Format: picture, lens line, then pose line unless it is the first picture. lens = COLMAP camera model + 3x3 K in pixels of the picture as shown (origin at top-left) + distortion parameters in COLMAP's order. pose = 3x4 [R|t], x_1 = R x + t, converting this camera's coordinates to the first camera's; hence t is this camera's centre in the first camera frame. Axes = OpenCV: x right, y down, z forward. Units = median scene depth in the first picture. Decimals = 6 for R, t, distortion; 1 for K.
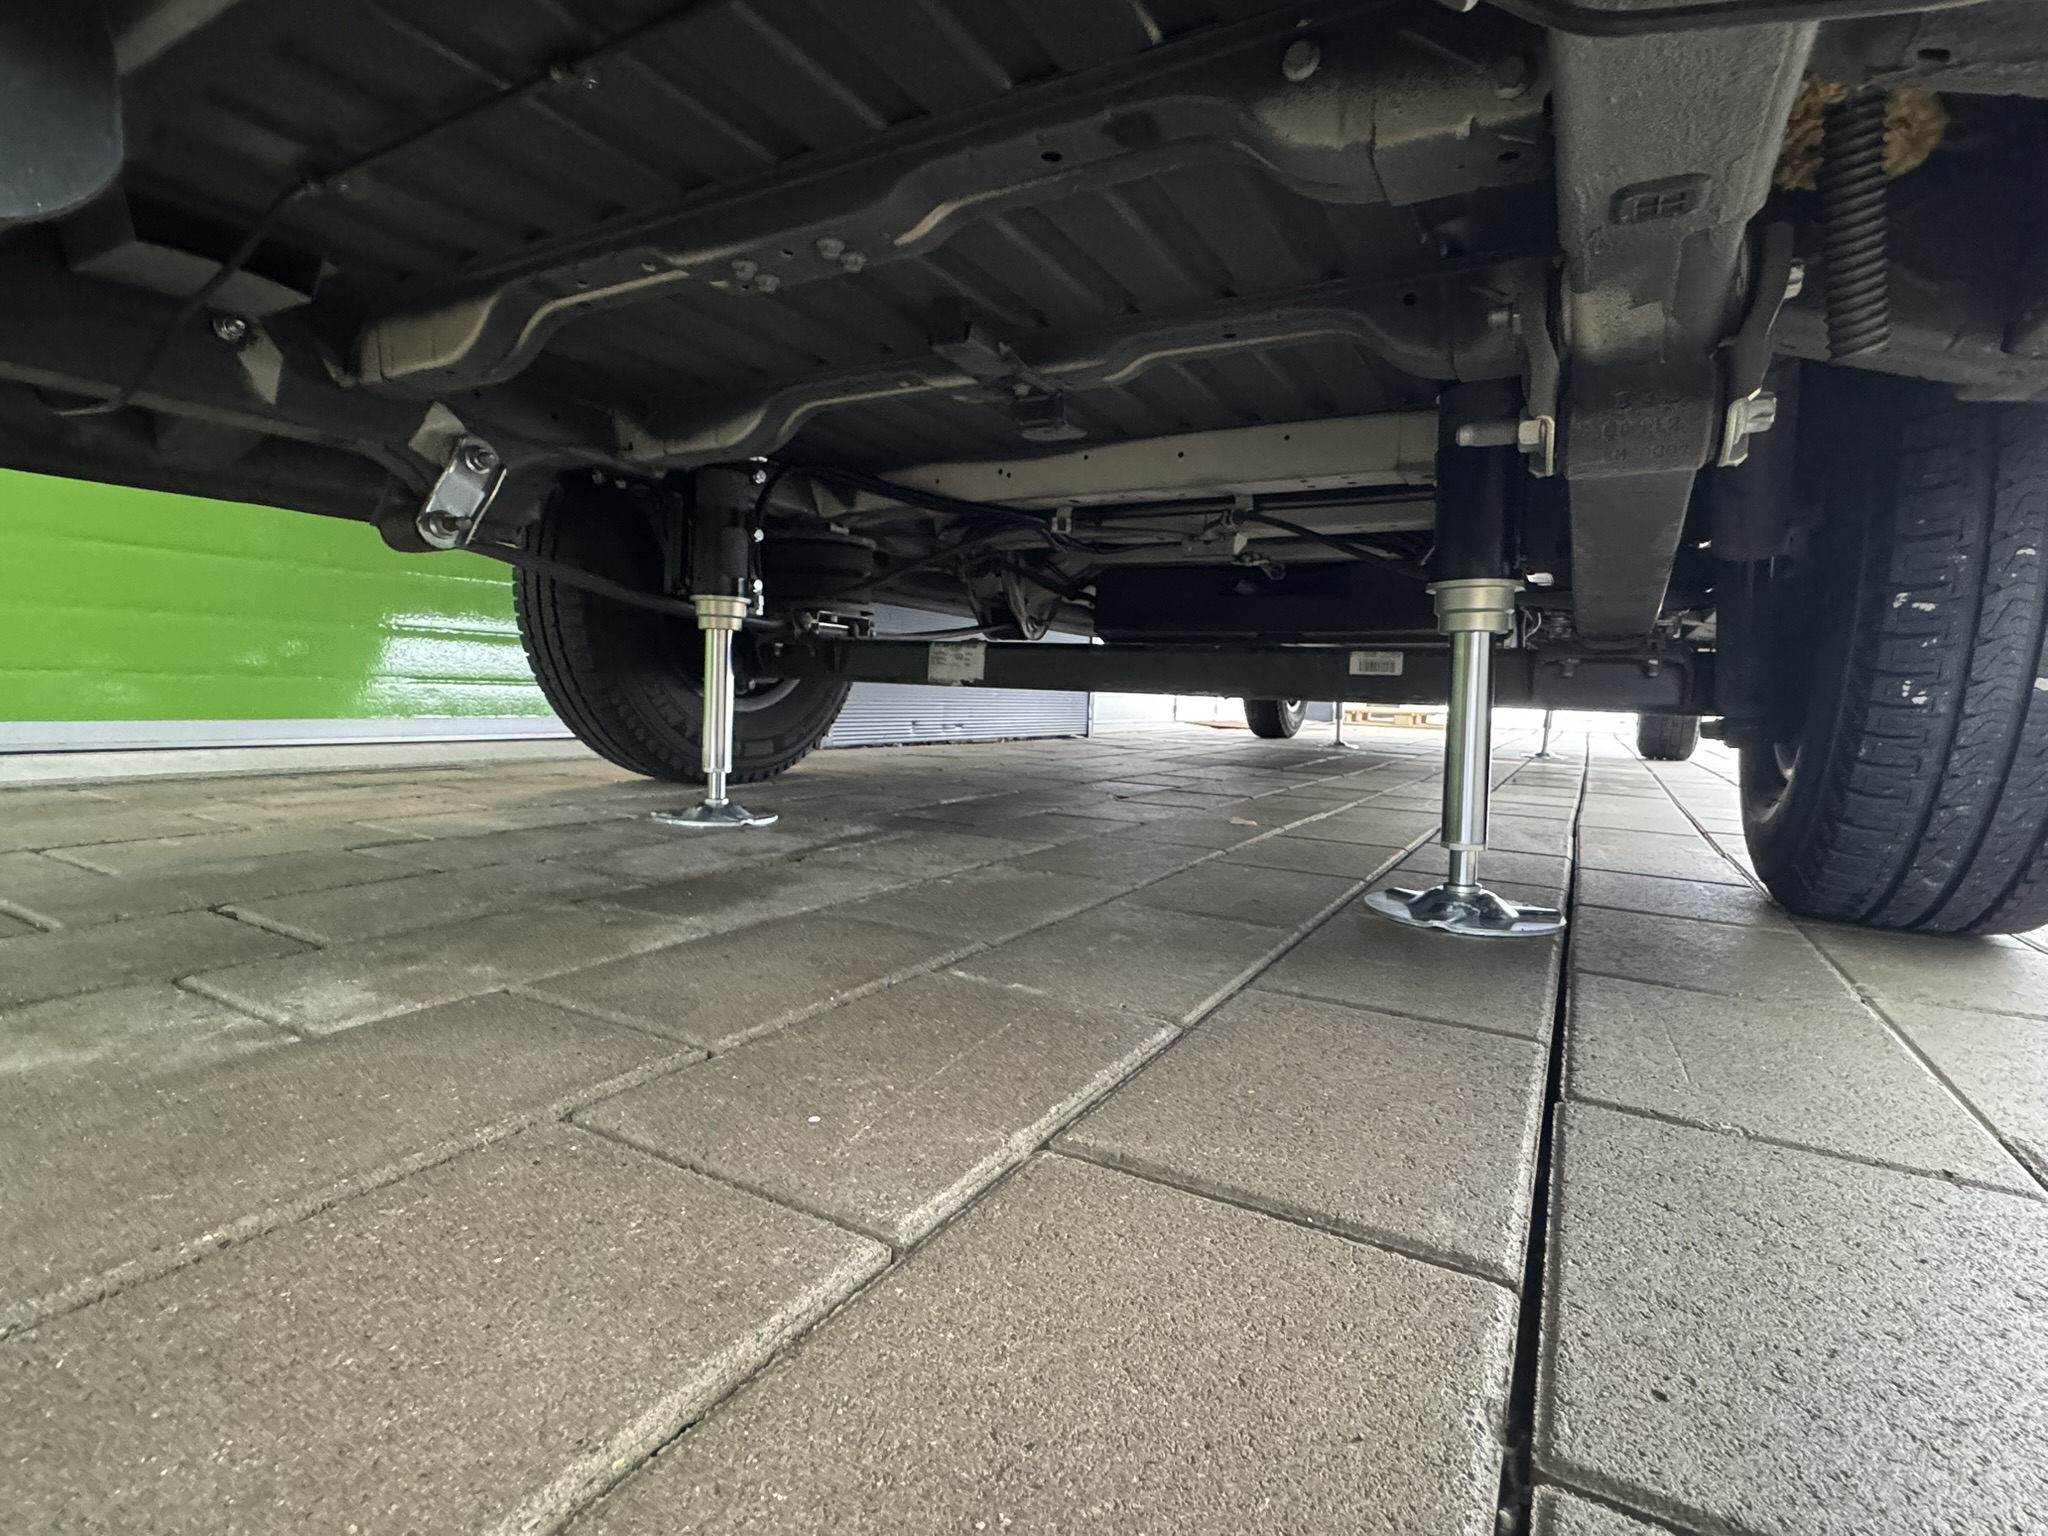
lens RADIAL K [[1011.5, 0, 979.8], [0, 1011.5, 661.6], [0, 0, 1]] dist [0.017815, 0.003108]
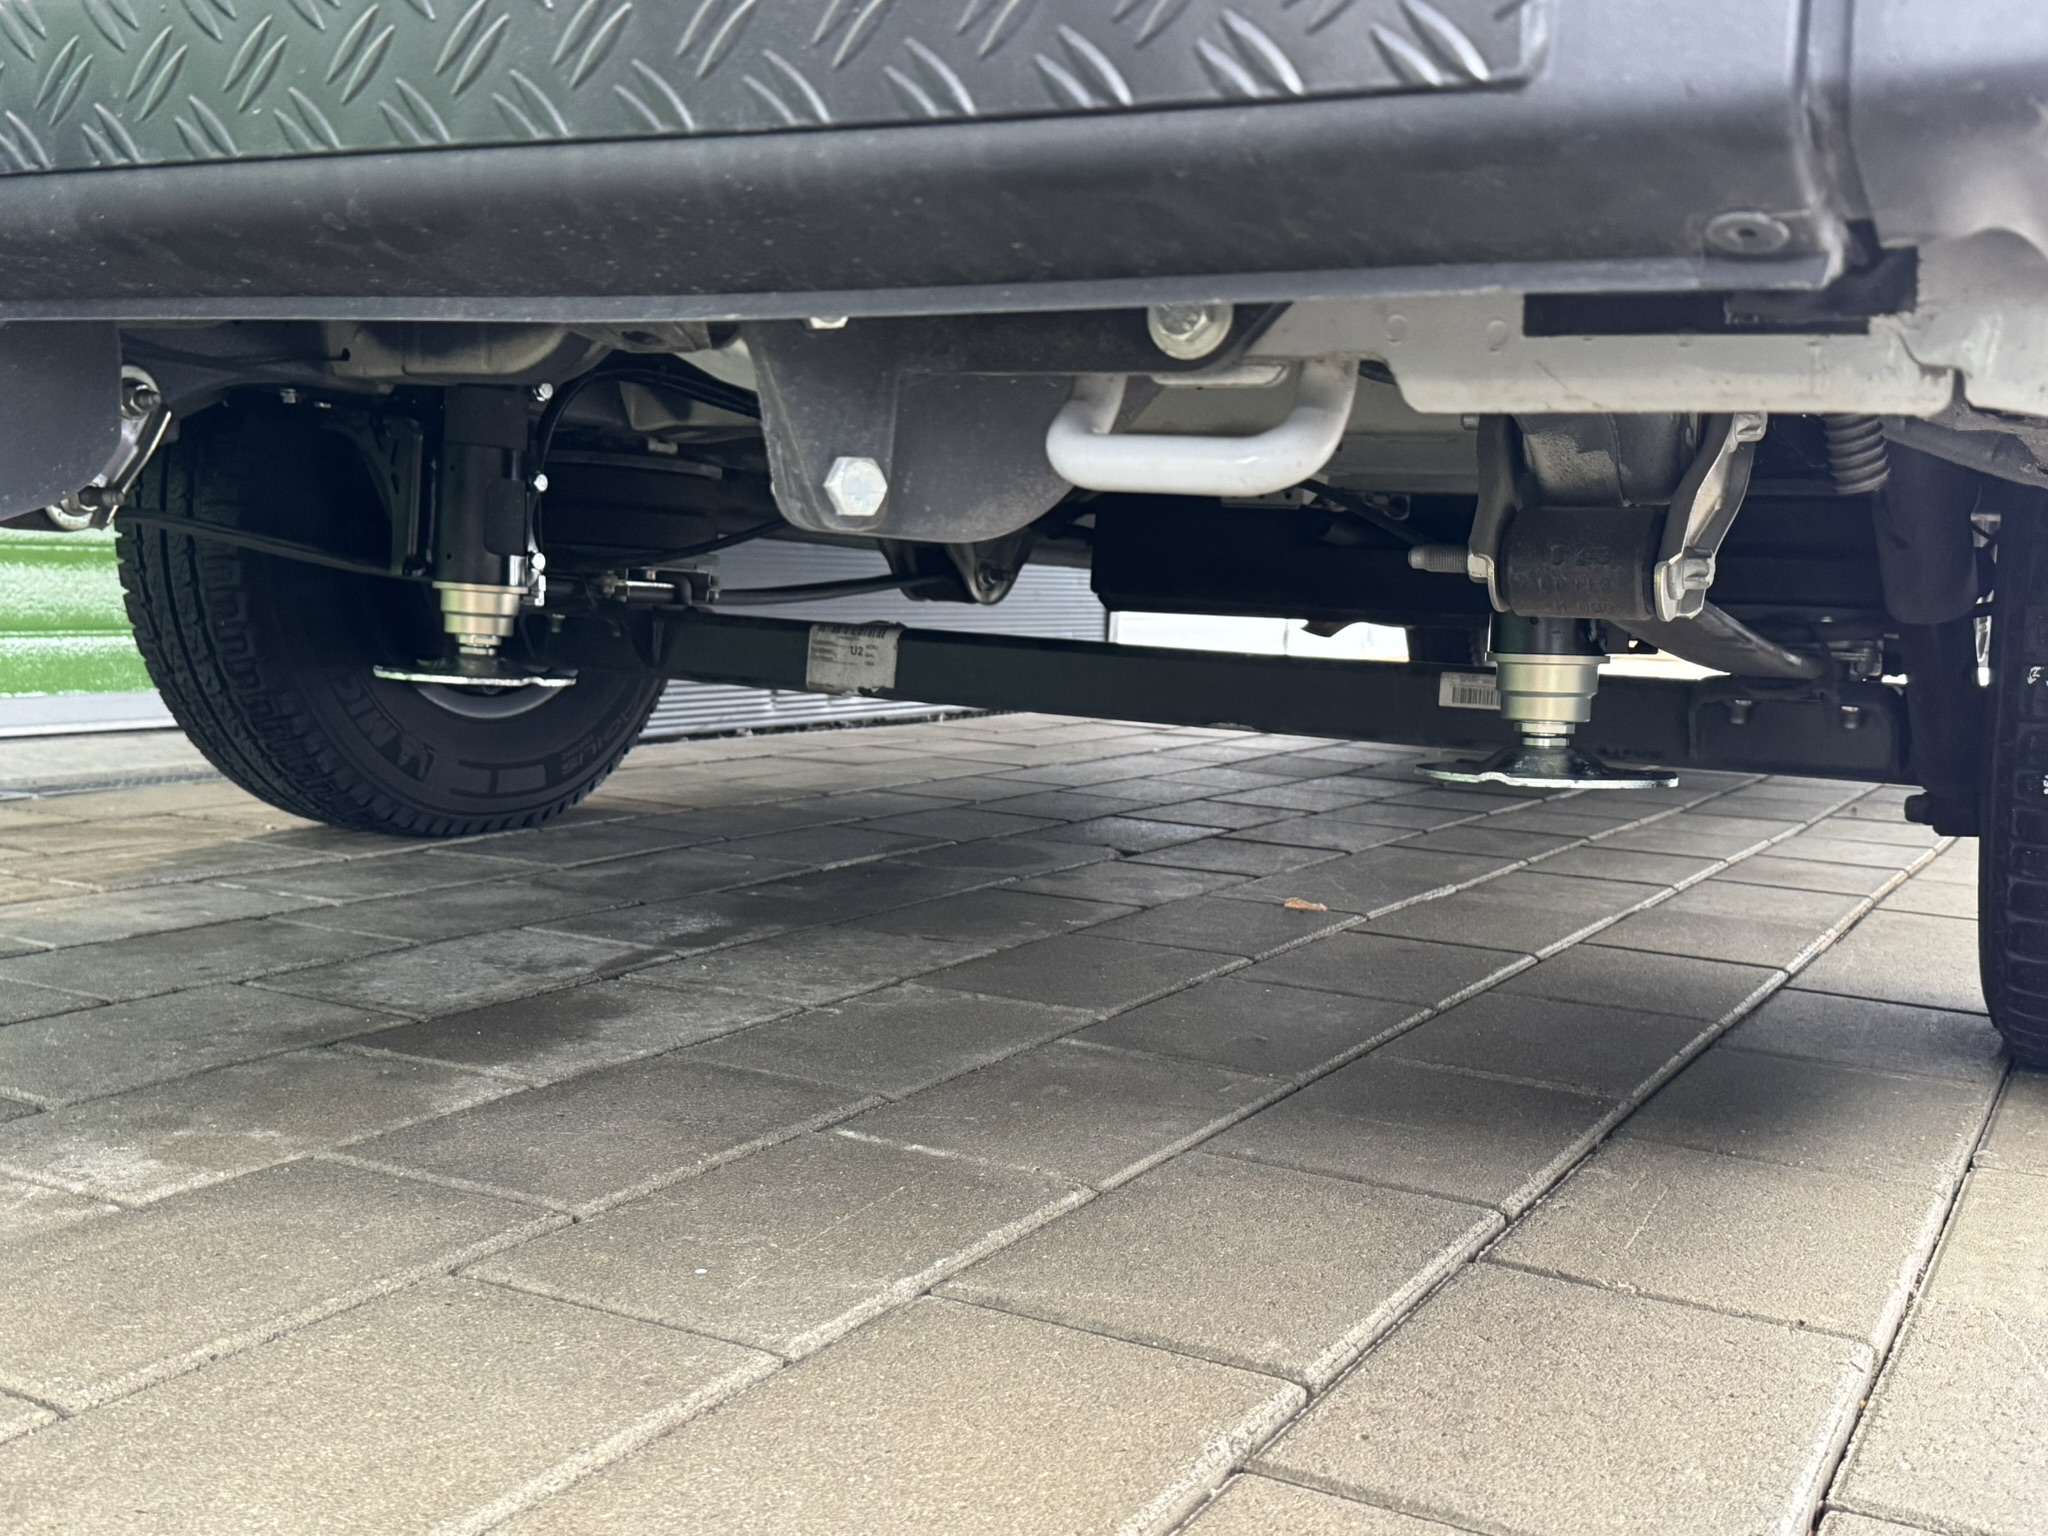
lens RADIAL K [[2191.6, 0, 1034.9], [0, 2191.6, 773.6], [0, 0, 1]] dist [0.181015, 0.000000]
pose [[0.998227, 0.010102, 0.058650, 0.024393], [-0.017710, 0.991266, 0.130686, -0.232845], [-0.056818, -0.131493, 0.989688, -0.788613]]
